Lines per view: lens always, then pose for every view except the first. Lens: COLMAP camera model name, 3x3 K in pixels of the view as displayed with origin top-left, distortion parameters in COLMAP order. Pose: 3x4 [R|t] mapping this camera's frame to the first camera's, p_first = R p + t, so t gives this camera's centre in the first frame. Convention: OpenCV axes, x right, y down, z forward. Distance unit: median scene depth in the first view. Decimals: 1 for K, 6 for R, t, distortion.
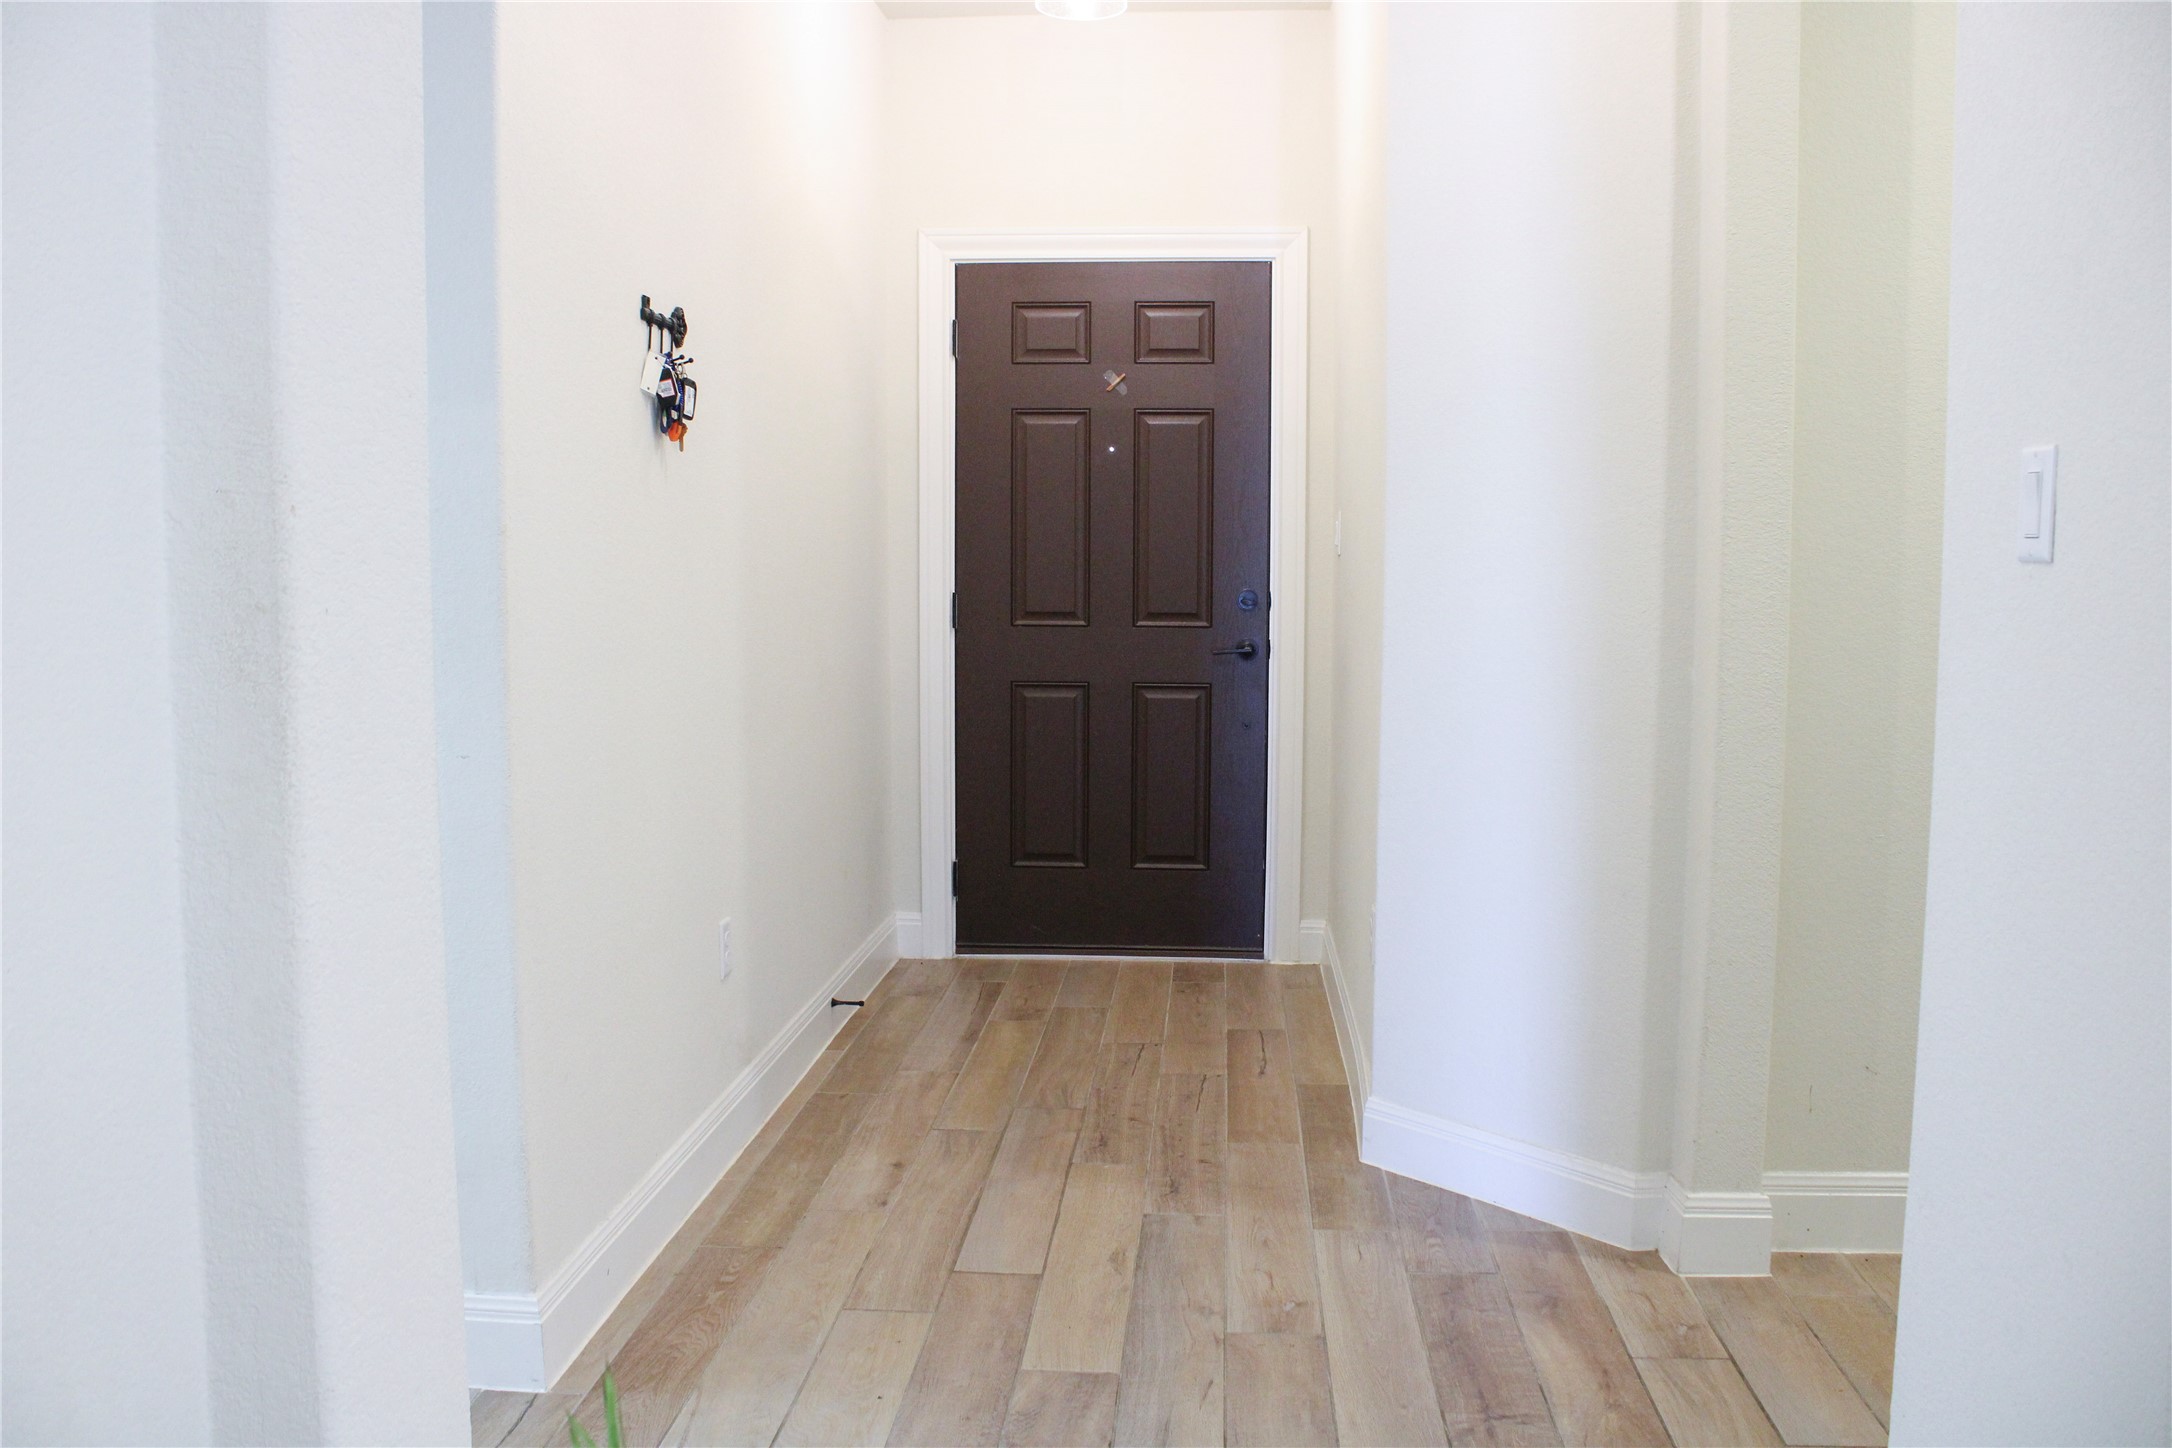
lens RADIAL K [[1787.4, 0, 1086.0], [0, 1787.4, 724.0], [0, 0, 1]] dist [-0.160835, 0.140943]
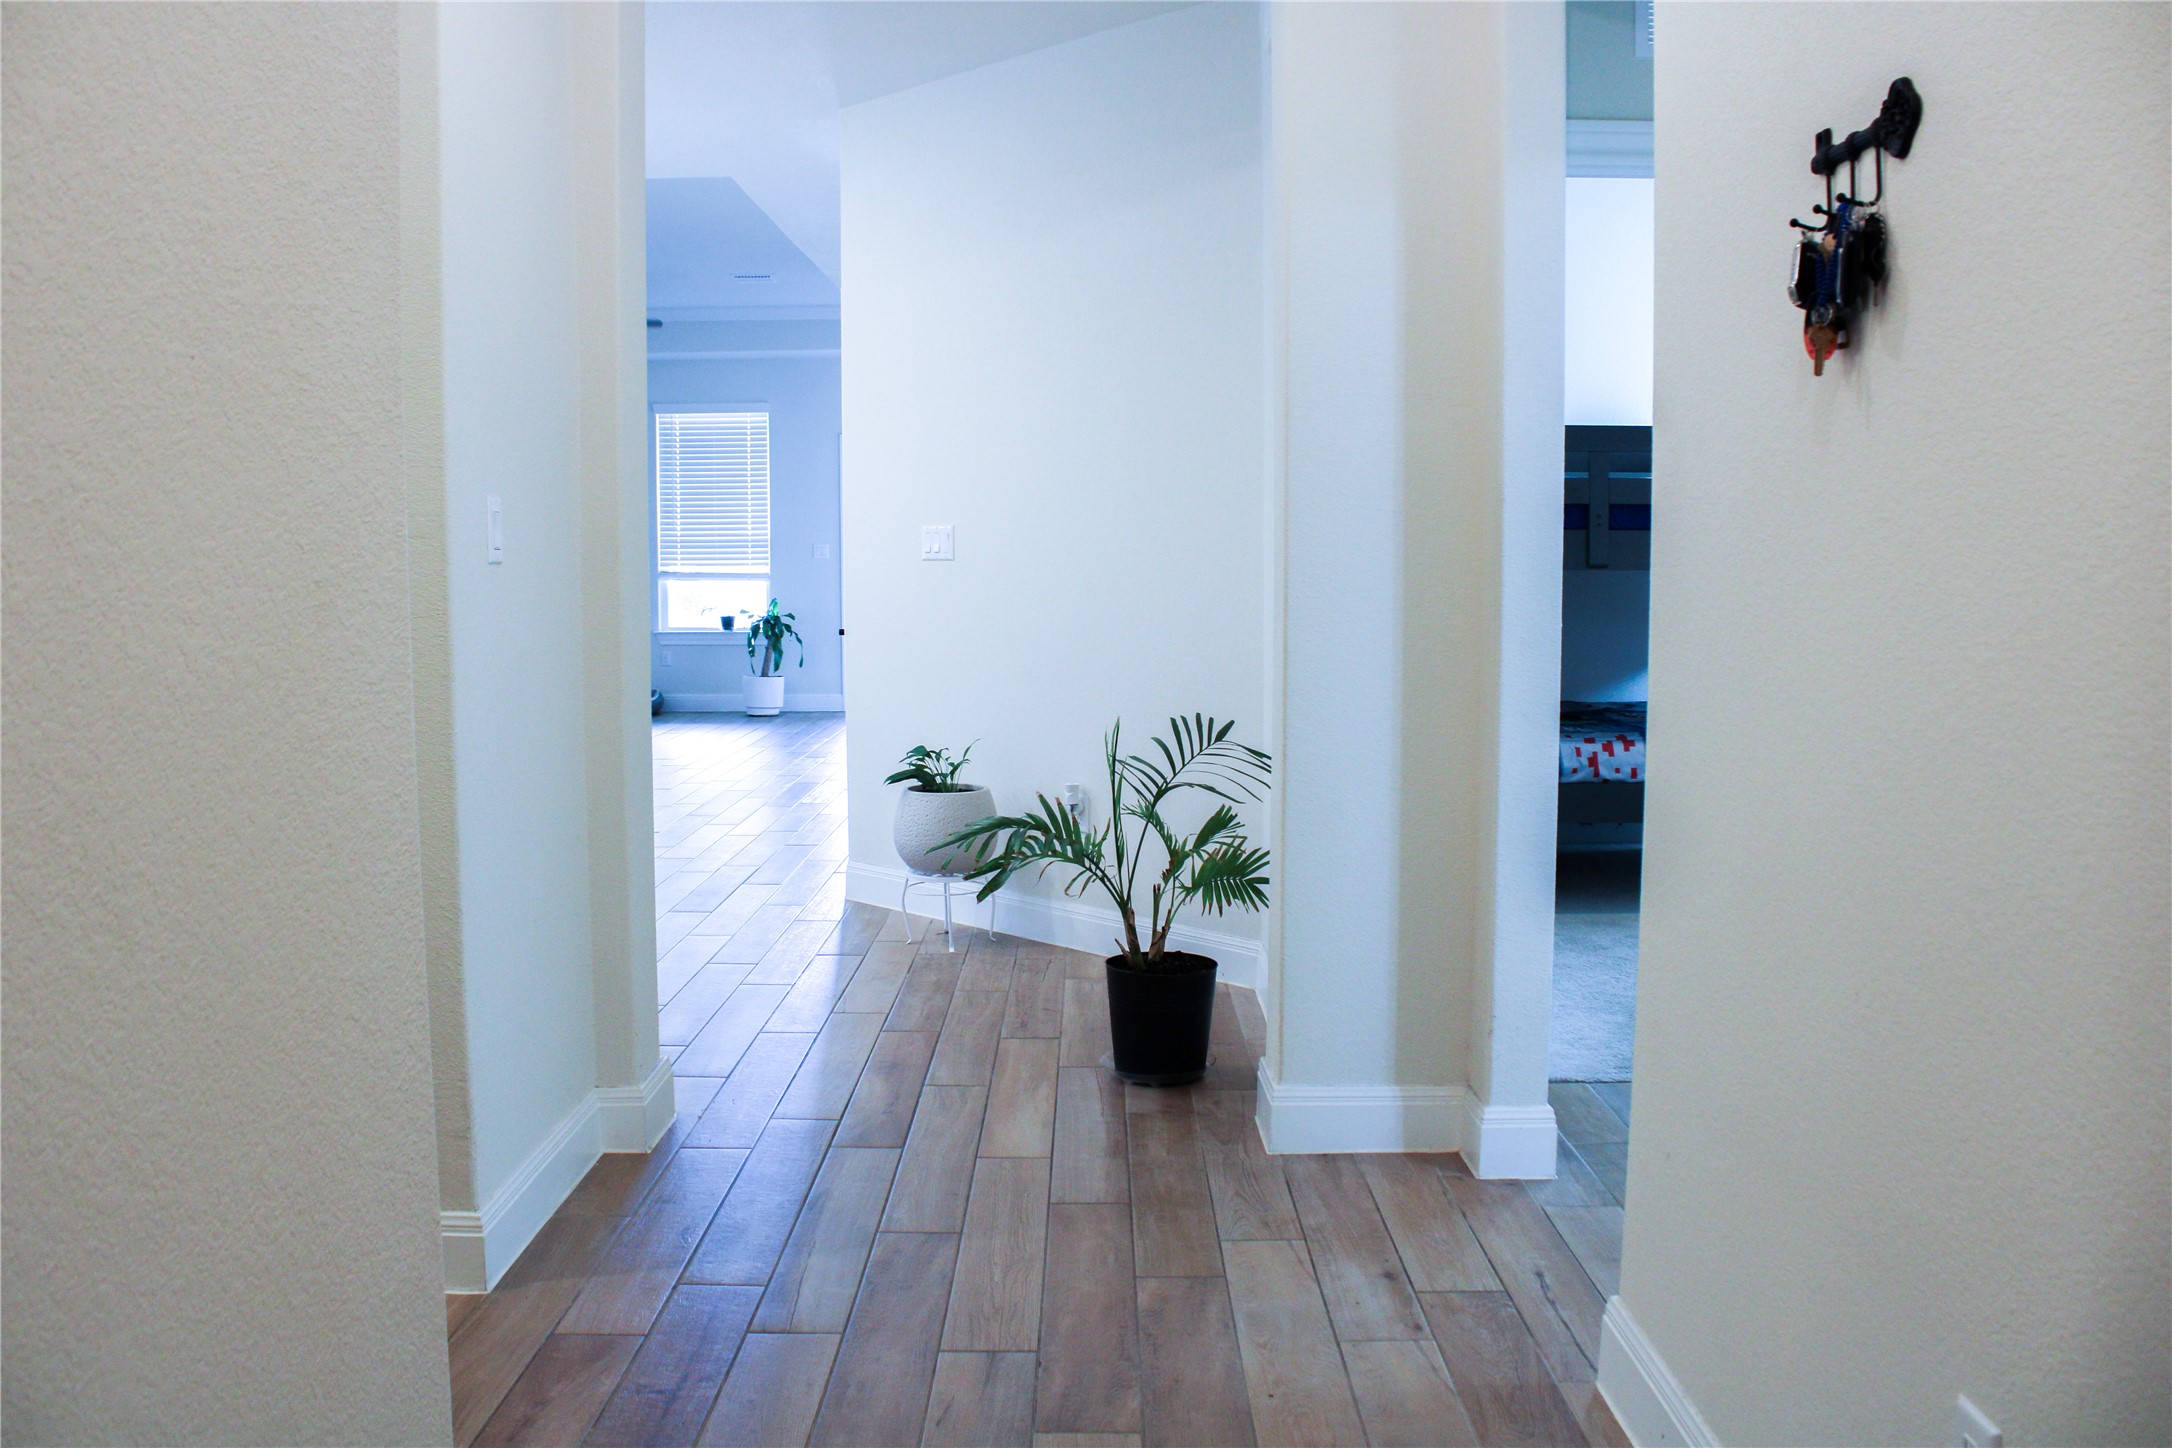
lens RADIAL K [[1787.4, 0, 1086.0], [0, 1787.4, 724.0], [0, 0, 1]] dist [-0.160835, 0.140943]
pose [[-0.997727, 0.003231, -0.067304, 0.054656], [-0.009038, 0.983407, 0.181190, -0.175635], [0.066772, 0.181386, -0.981142, 1.902023]]
